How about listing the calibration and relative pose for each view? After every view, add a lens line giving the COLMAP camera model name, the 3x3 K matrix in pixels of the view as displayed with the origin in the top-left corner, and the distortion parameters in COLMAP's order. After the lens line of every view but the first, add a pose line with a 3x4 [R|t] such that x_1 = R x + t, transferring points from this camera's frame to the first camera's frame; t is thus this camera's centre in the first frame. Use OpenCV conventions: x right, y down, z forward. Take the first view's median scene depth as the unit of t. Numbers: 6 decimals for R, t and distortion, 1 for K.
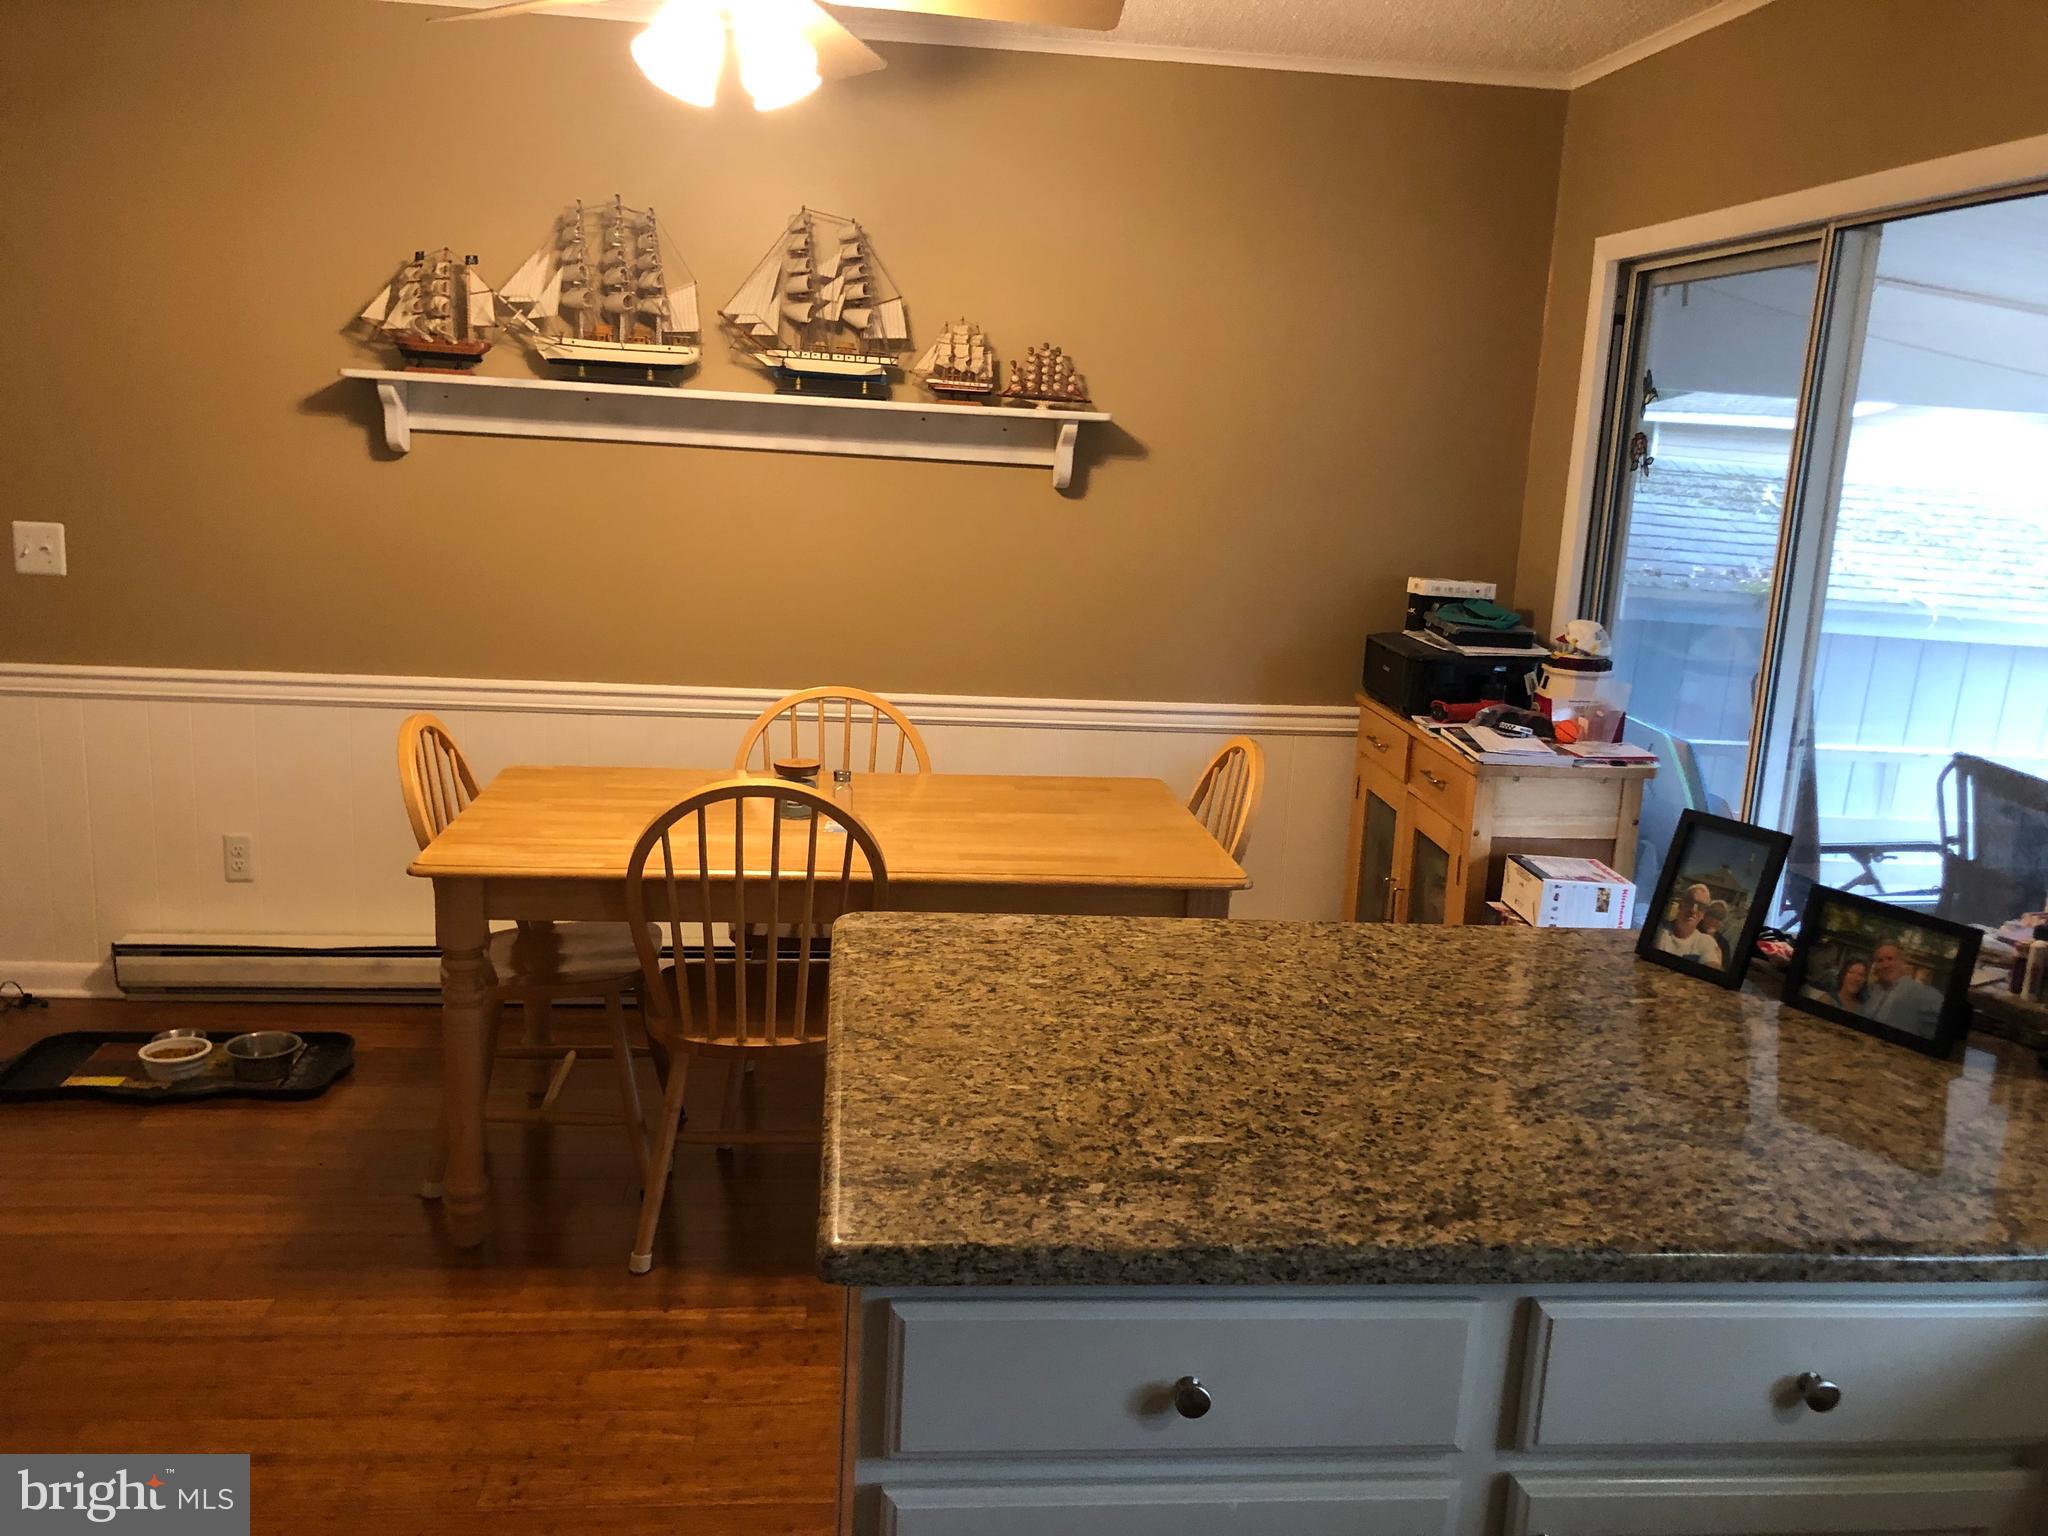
lens RADIAL K [[1683.3, 0, 1026.1], [0, 1683.3, 767.2], [0, 0, 1]] dist [0.024839, -0.032785]
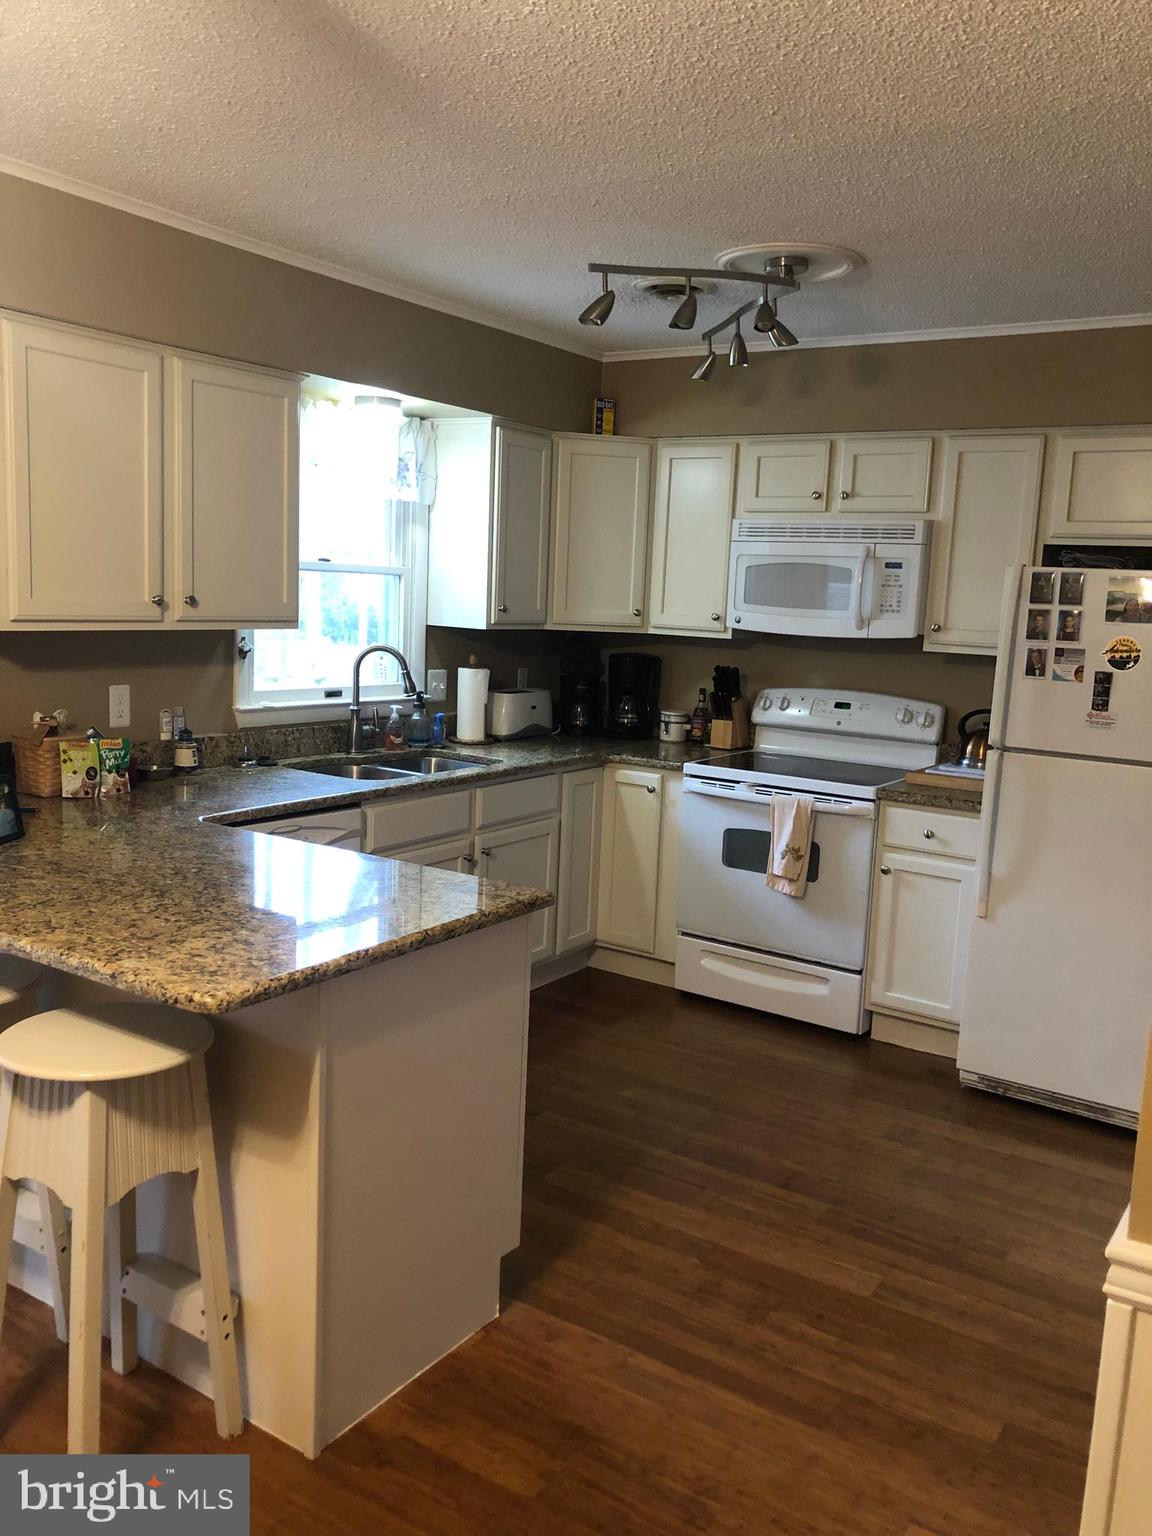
lens RADIAL K [[1262.5, 0, 585.5], [0, 1262.5, 772.7], [0, 0, 1]] dist [0.024839, -0.032785]
pose [[-0.770919, -0.179068, 0.611244, -1.100110], [0.046255, 0.941393, 0.334125, -0.459769], [-0.635251, 0.285856, -0.717455, 1.920533]]
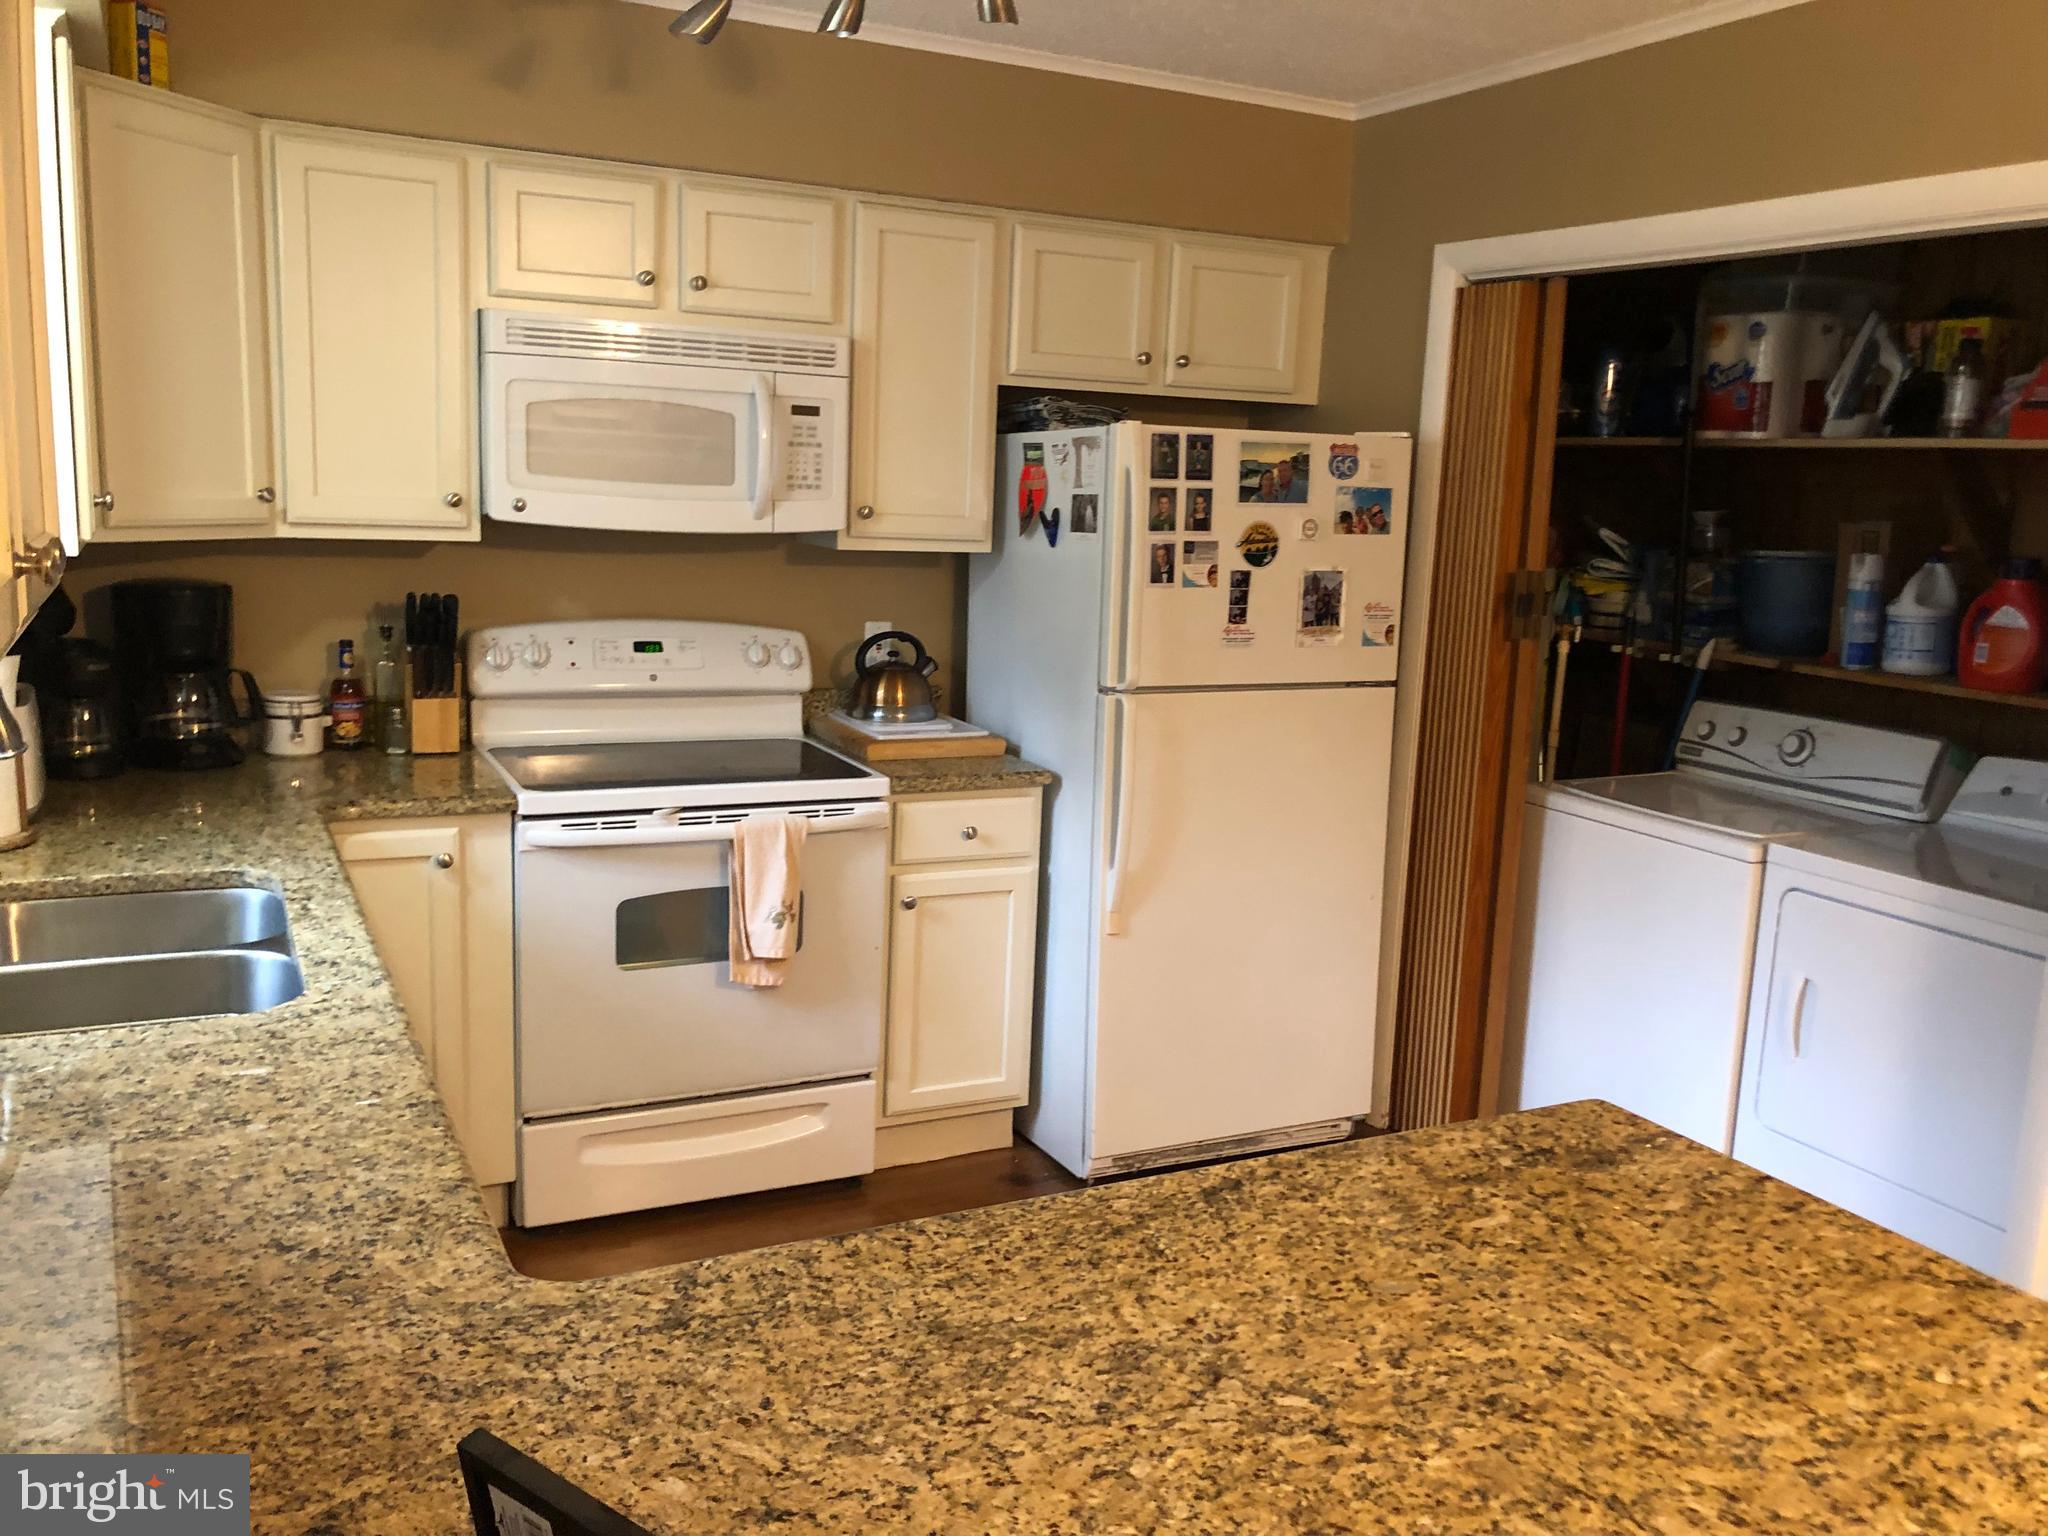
lens RADIAL K [[1683.3, 0, 1041.3], [0, 1683.3, 763.6], [0, 0, 1]] dist [0.024839, -0.032785]
pose [[-0.926308, -0.028829, -0.375663, 0.684661], [-0.164344, 0.928131, 0.334011, -0.293596], [0.339035, 0.371135, -0.864473, 1.585772]]
